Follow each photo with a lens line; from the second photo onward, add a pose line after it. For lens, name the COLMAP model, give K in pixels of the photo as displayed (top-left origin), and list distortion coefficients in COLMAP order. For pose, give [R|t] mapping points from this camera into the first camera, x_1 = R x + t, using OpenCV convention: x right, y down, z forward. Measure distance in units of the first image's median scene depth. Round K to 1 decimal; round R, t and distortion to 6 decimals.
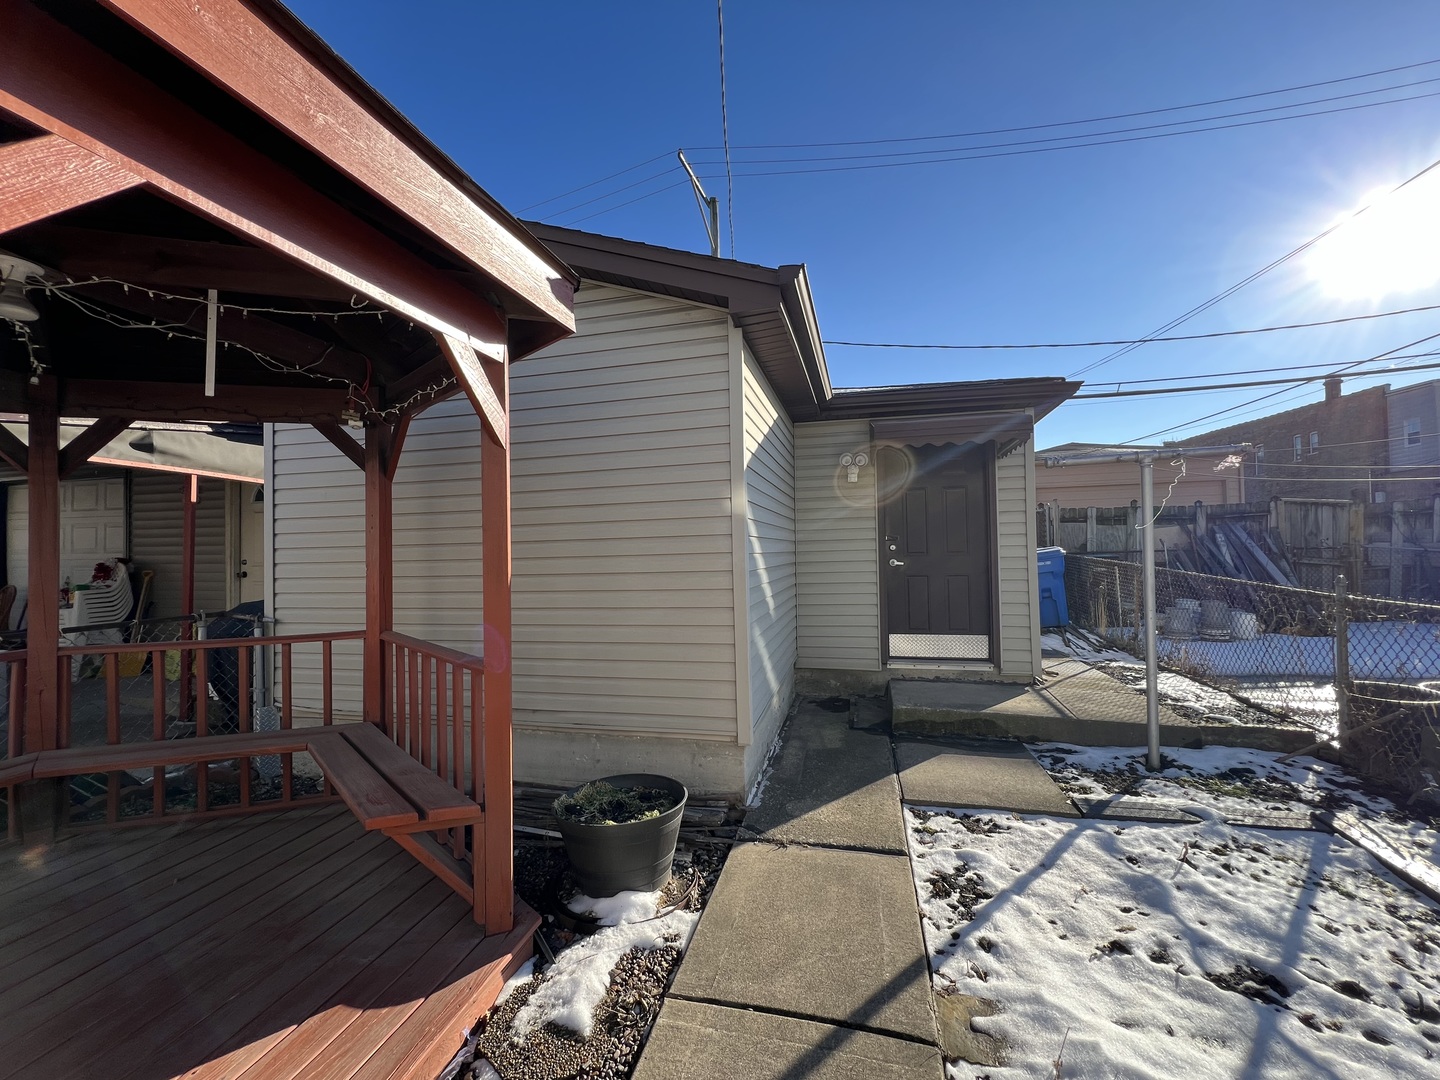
lens RADIAL K [[576.4, 0, 721.2], [0, 576.4, 540.3], [0, 0, 1]] dist [-0.006660, 0.000306]
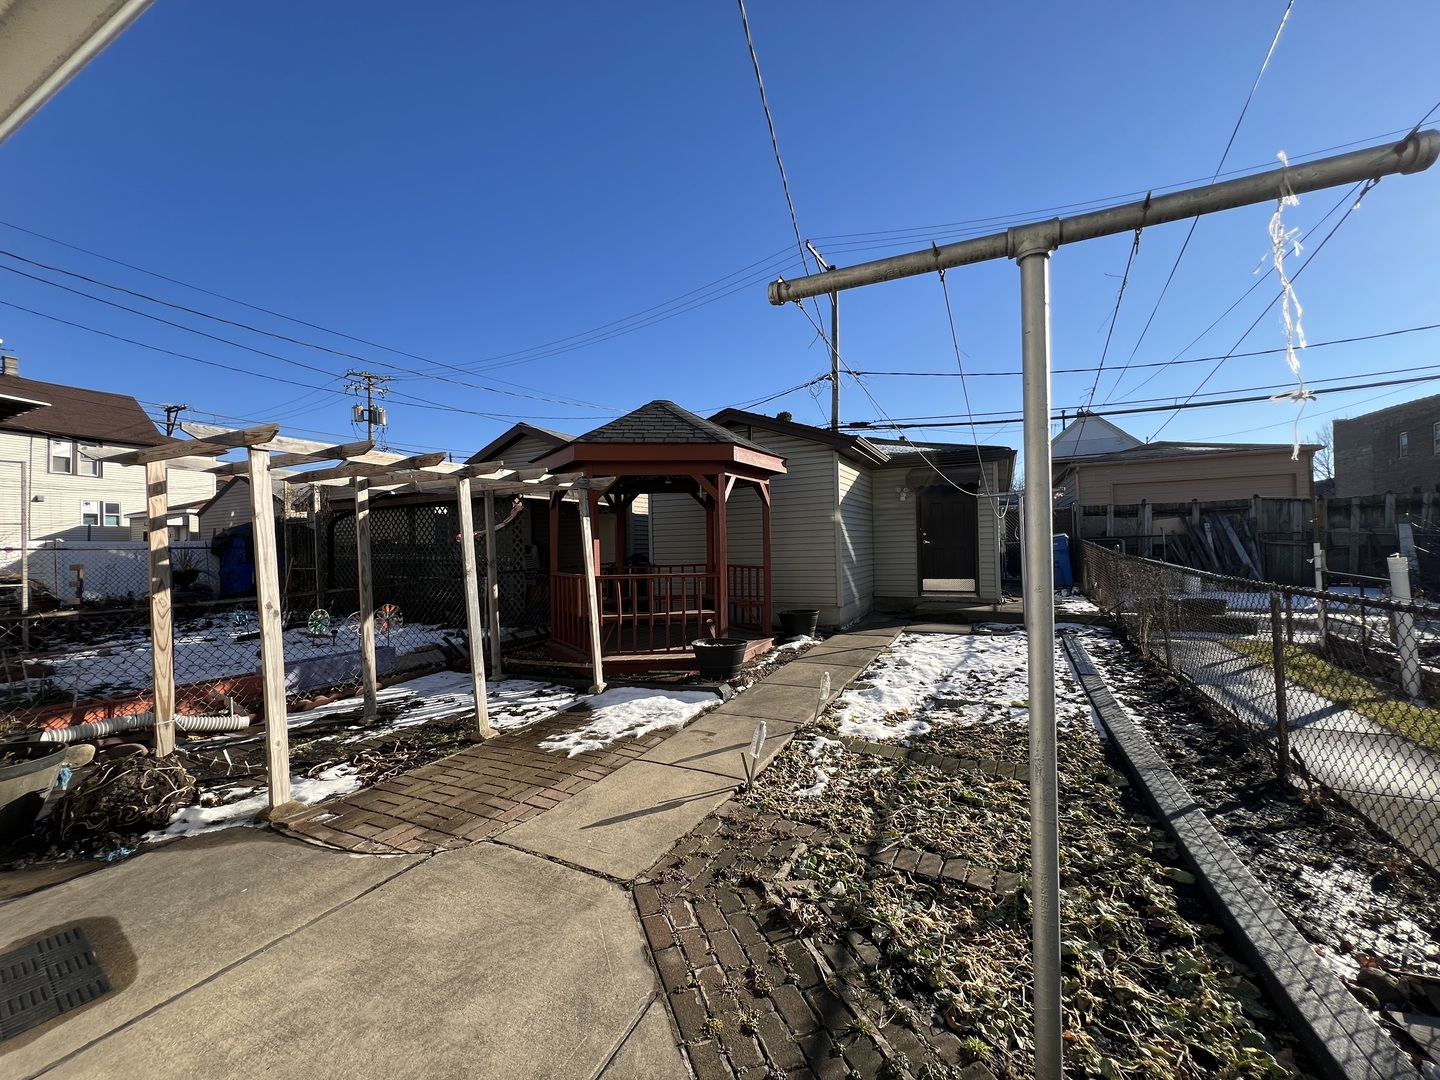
lens RADIAL K [[572.5, 0, 722.1], [0, 572.5, 543.6], [0, 0, 1]] dist [-0.002941, 0.000532]
pose [[0.976717, -0.004593, -0.214481, 0.077598], [0.009072, 0.999761, 0.019907, 0.000245], [0.214339, -0.021389, 0.976525, -1.723402]]
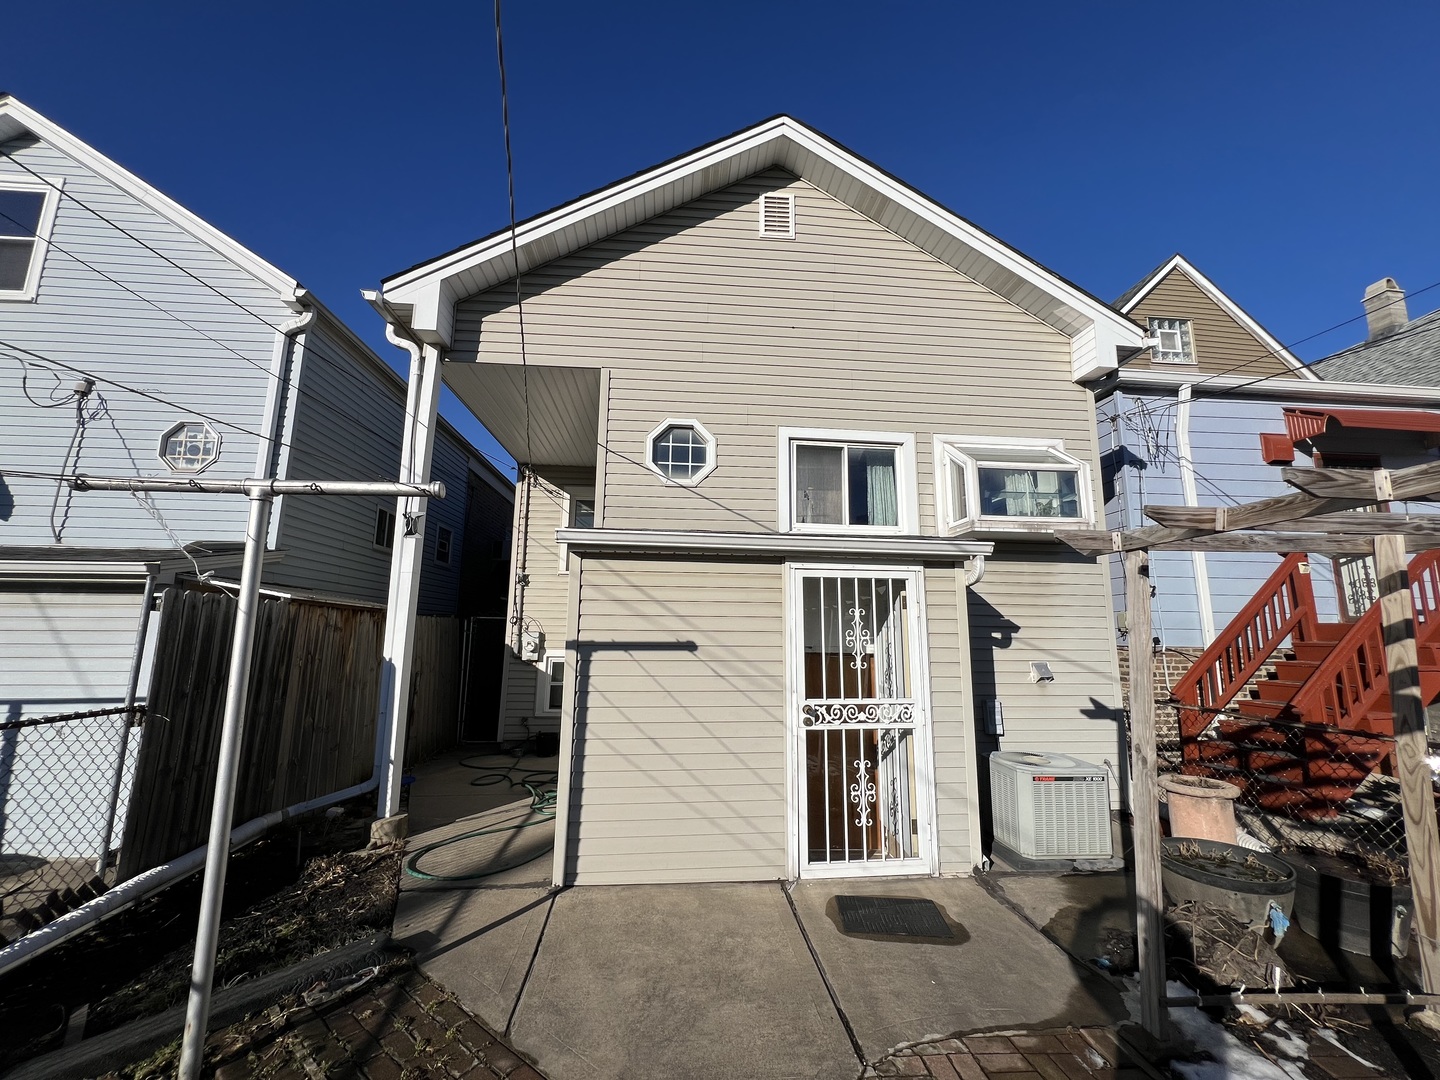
lens RADIAL K [[572.5, 0, 723.8], [0, 572.5, 545.9], [0, 0, 1]] dist [-0.002941, 0.000532]
pose [[-0.947204, -0.040827, -0.318022, -0.755422], [0.016820, 0.984168, -0.176440, -0.106714], [0.320190, -0.172474, -0.931521, 4.344784]]
